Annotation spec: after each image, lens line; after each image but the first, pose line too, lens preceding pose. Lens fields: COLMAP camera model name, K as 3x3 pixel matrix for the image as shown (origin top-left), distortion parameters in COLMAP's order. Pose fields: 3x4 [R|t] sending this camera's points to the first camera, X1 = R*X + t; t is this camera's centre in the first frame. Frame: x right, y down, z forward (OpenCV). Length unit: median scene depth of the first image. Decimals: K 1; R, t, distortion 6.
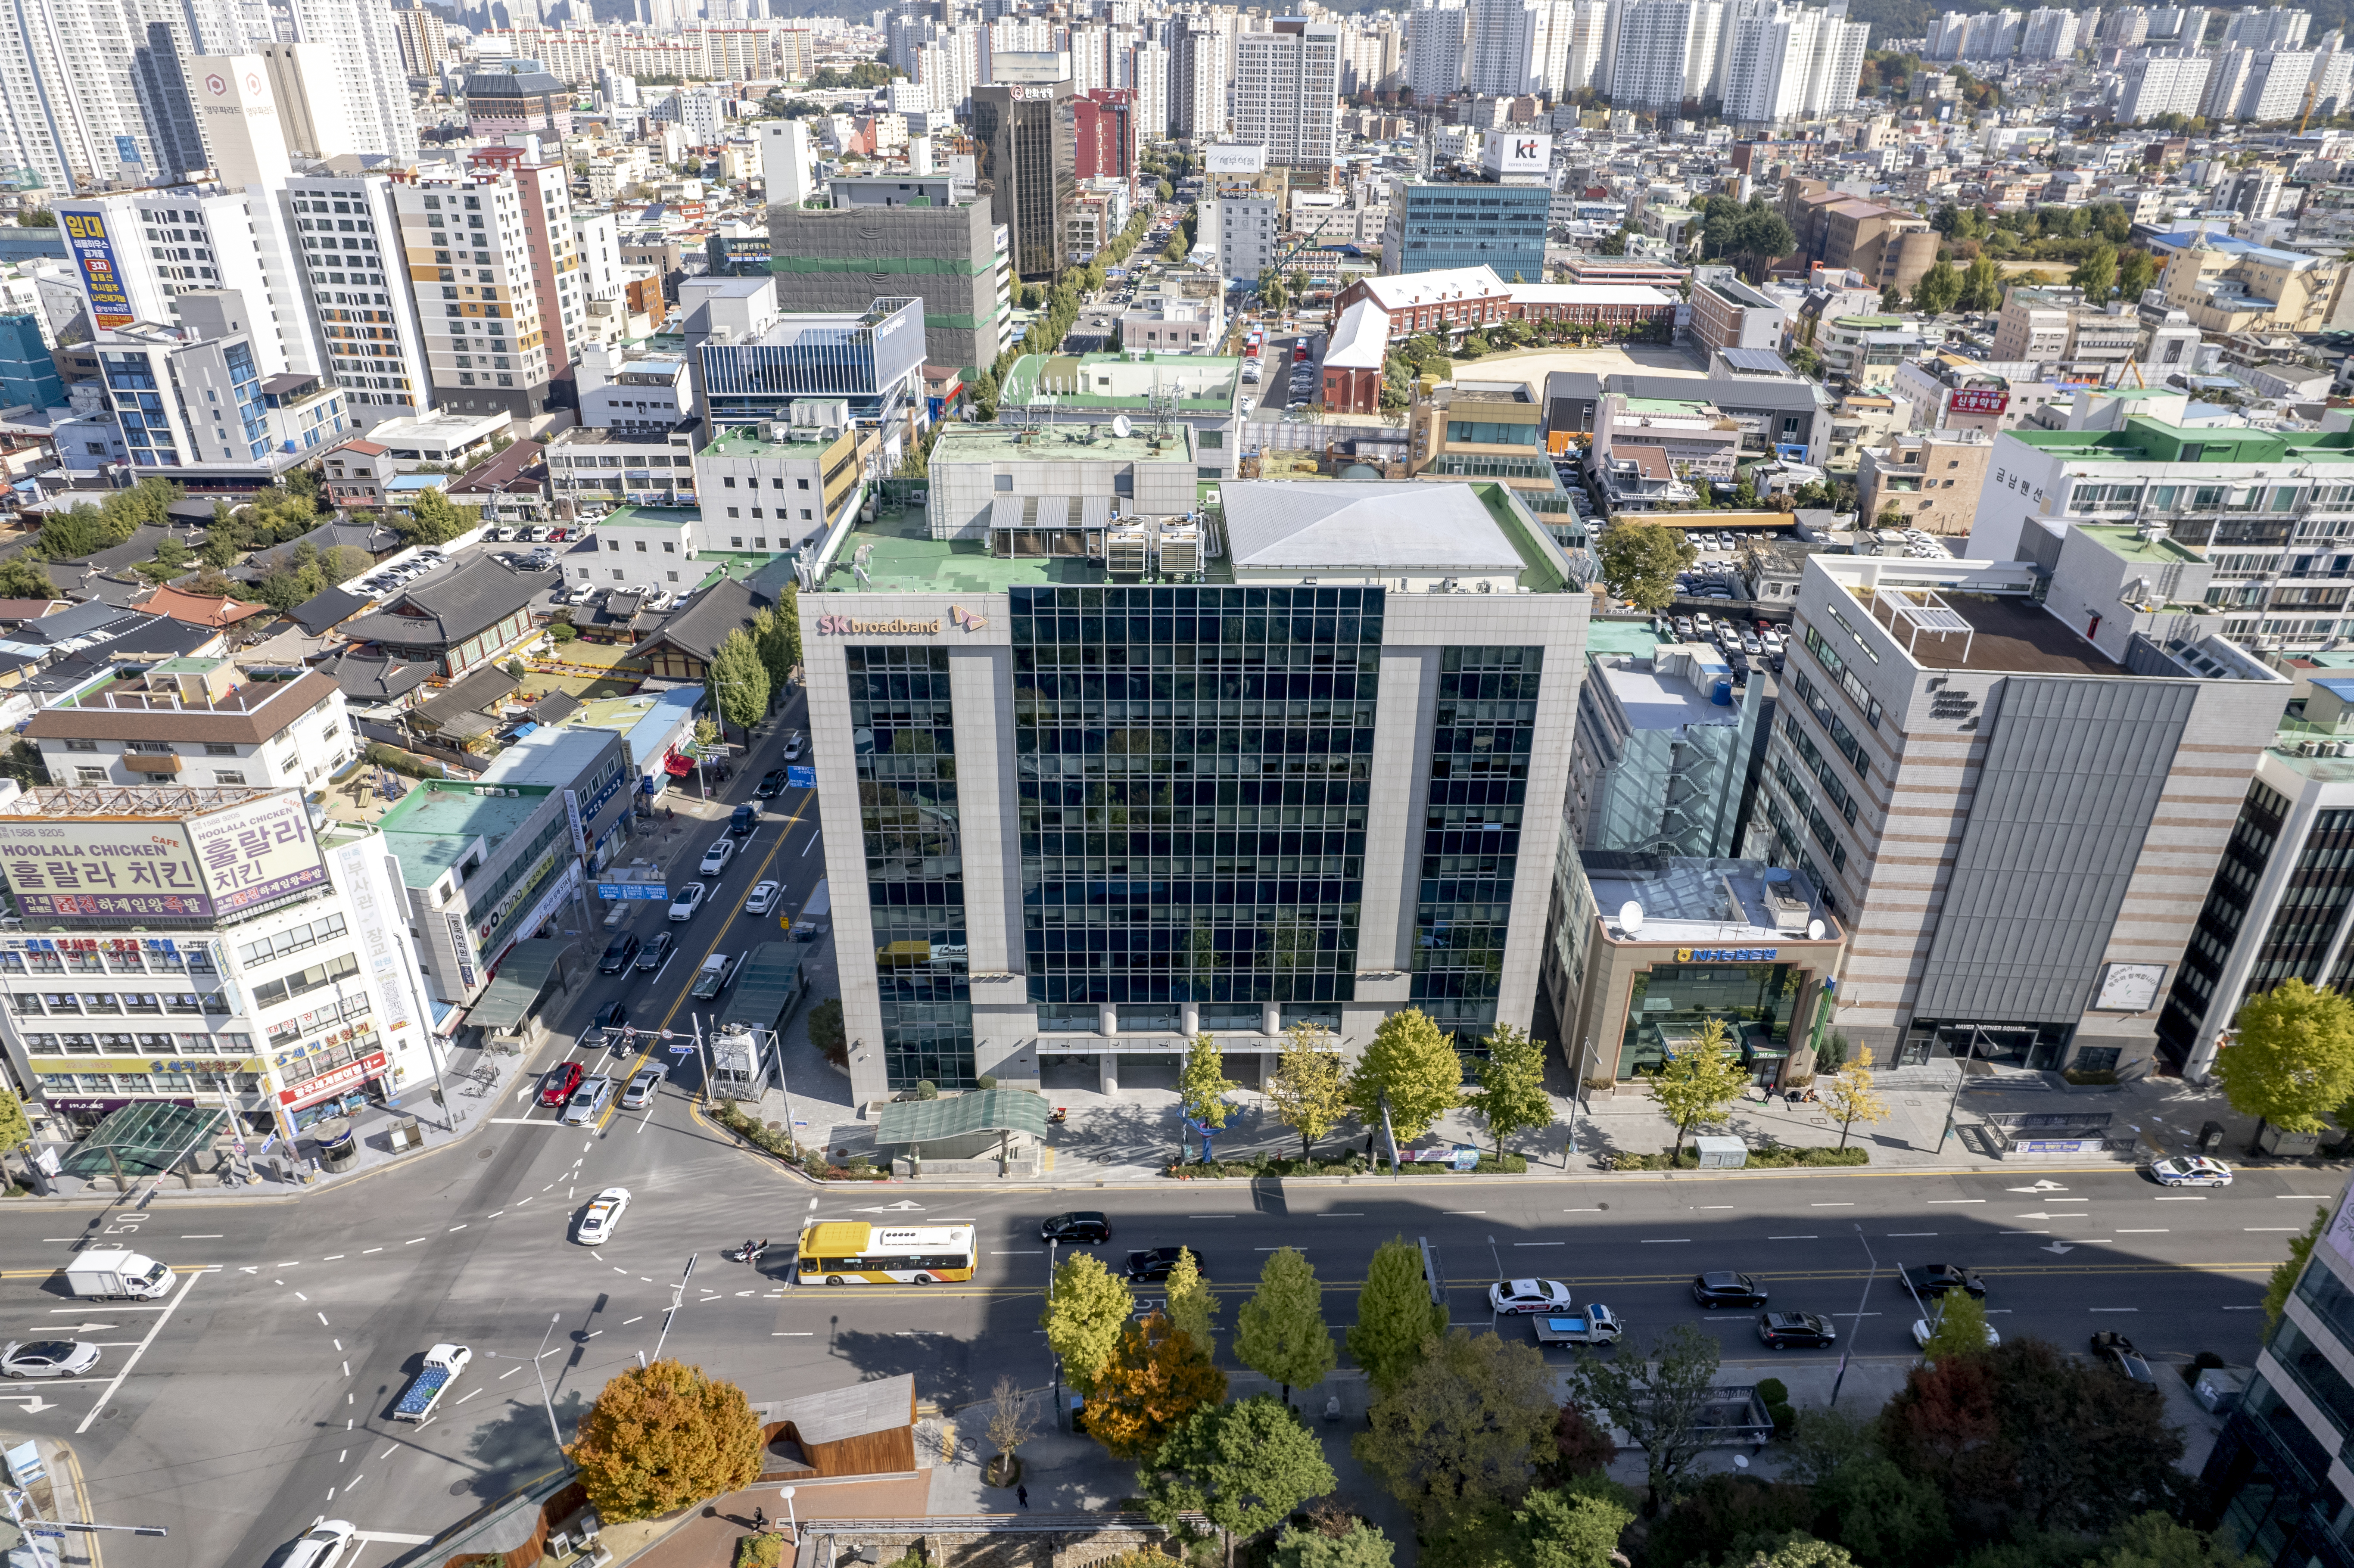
lens RADIAL K [[1506.1, 0, 1200.5], [0, 1506.1, 796.4], [0, 0, 1]] dist [-0.059223, 0.053208]
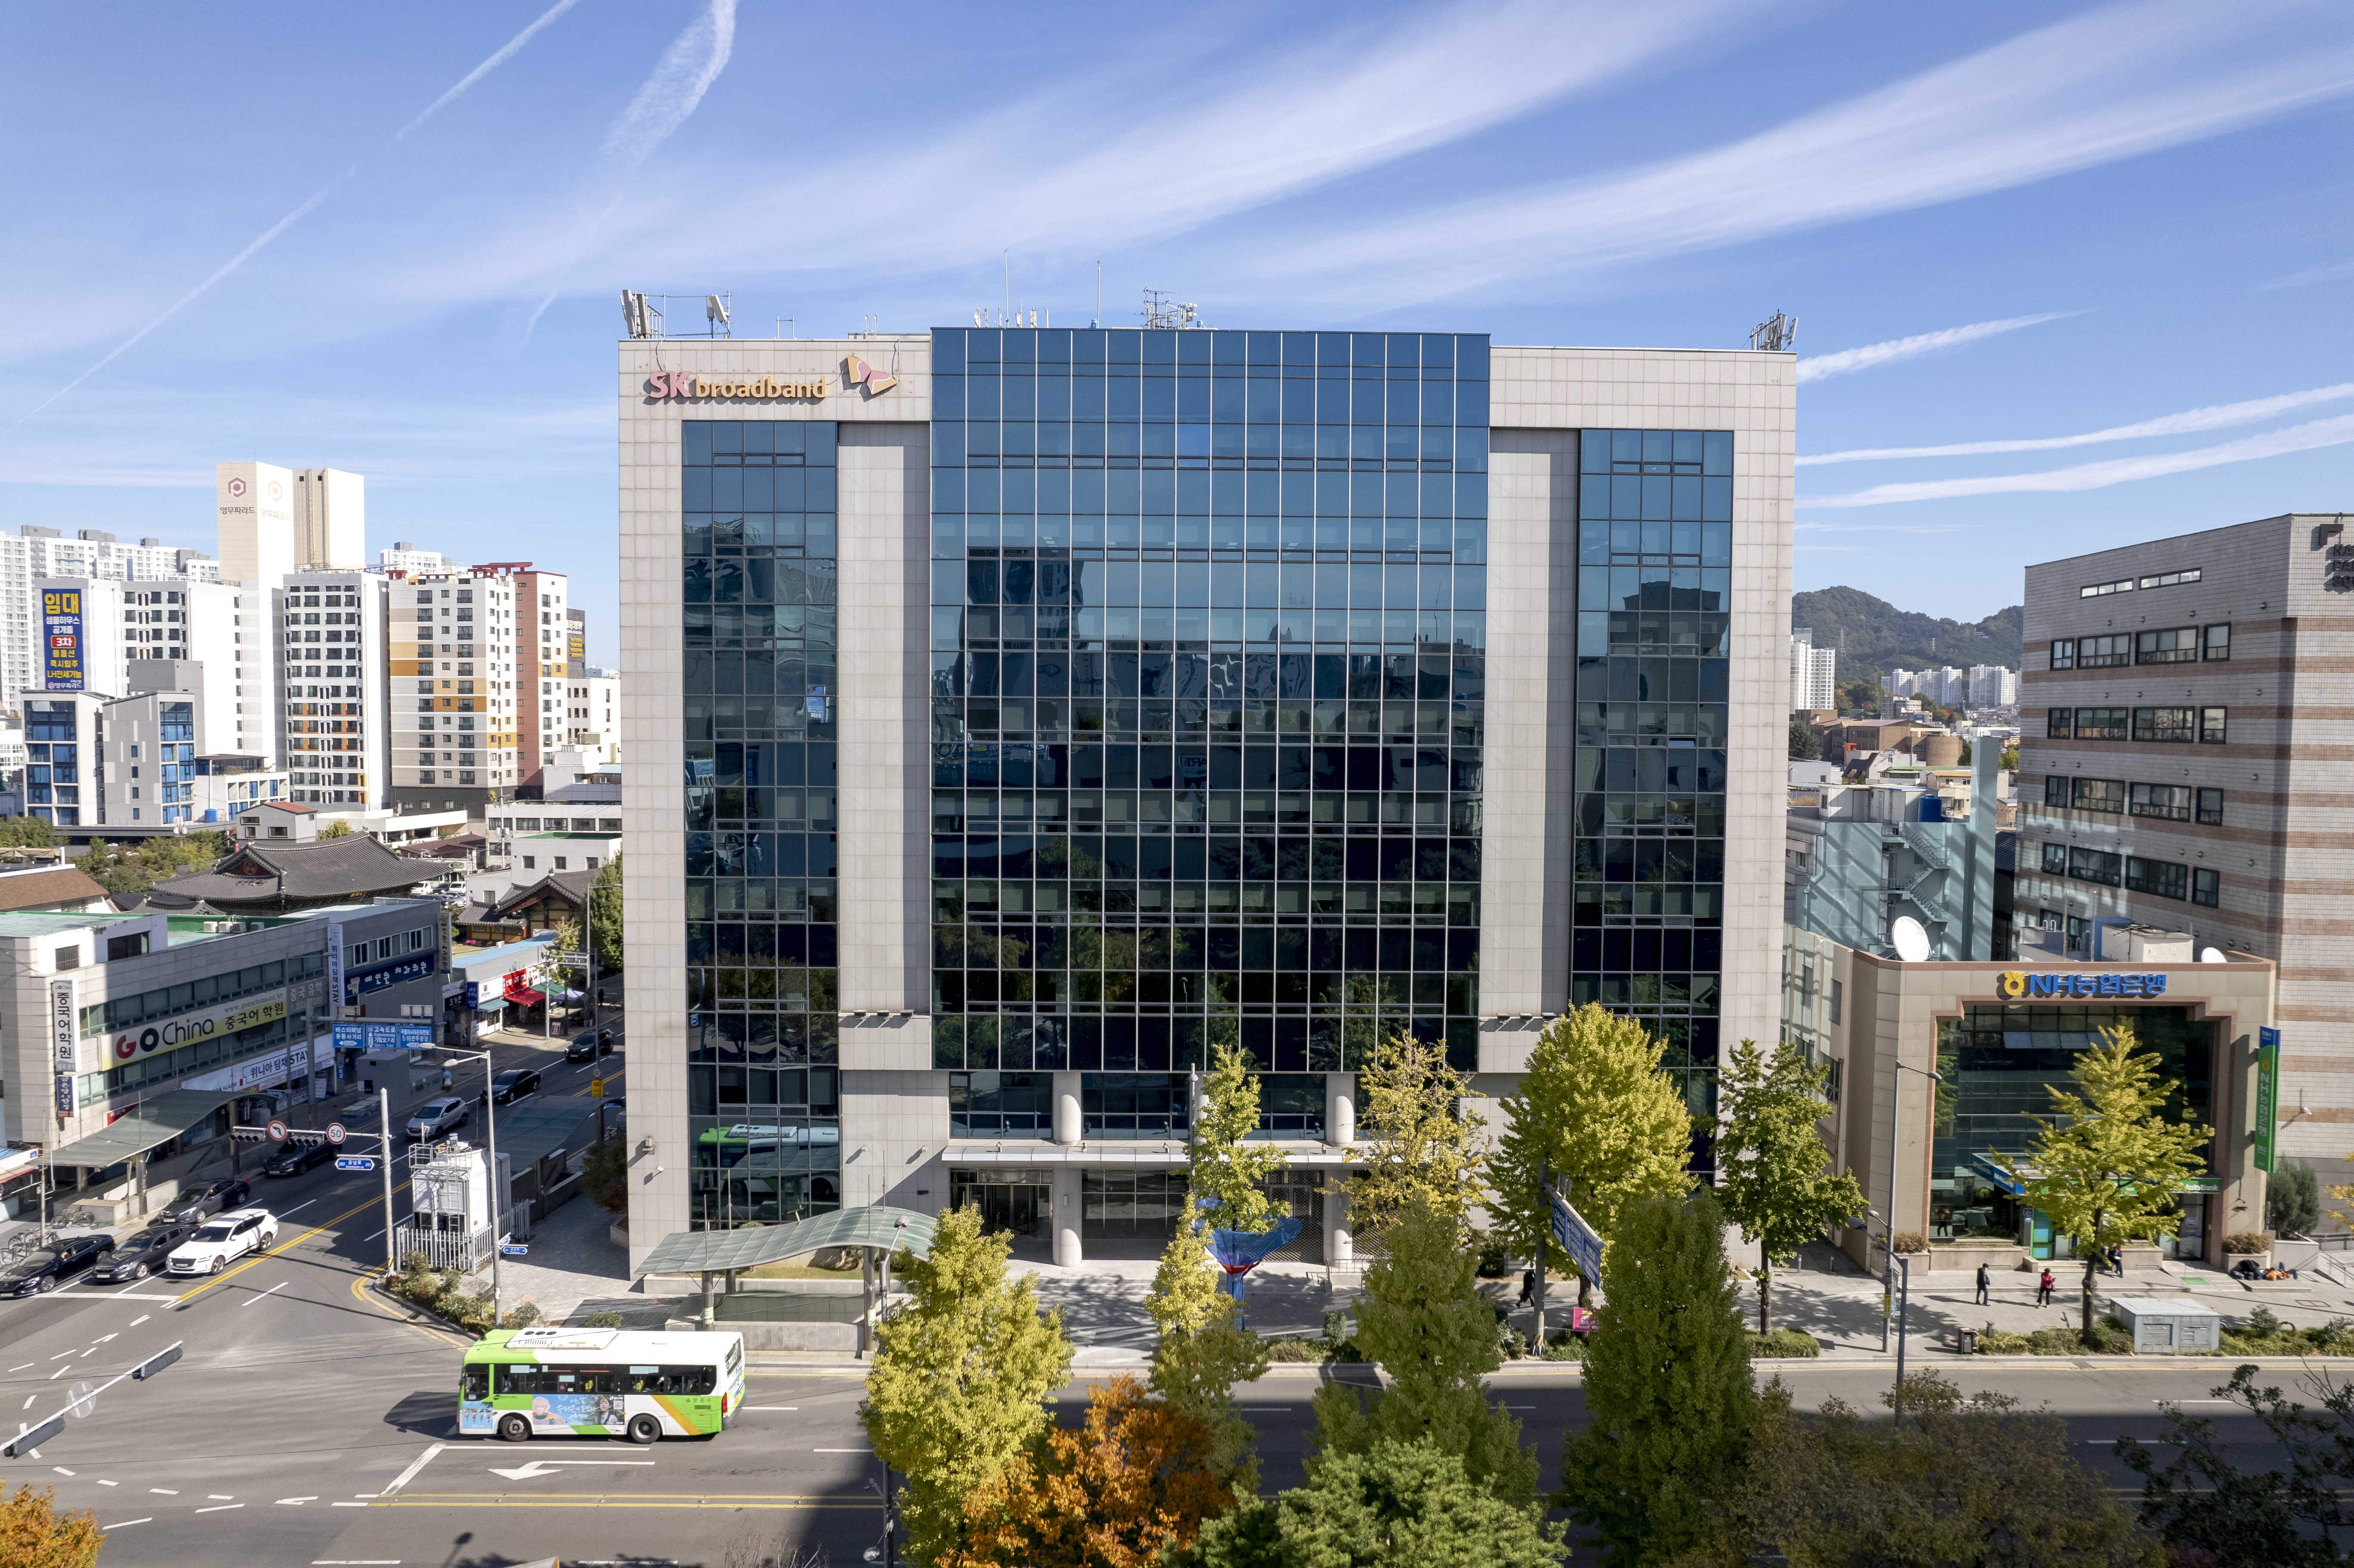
lens RADIAL K [[1506.1, 0, 1187.7], [0, 1506.1, 794.6], [0, 0, 1]] dist [-0.059223, 0.053208]
pose [[0.999780, -0.008562, -0.019164, -0.000533], [-0.000214, 0.908810, -0.417210, 0.131402], [0.020988, 0.417122, 0.908608, 0.188220]]
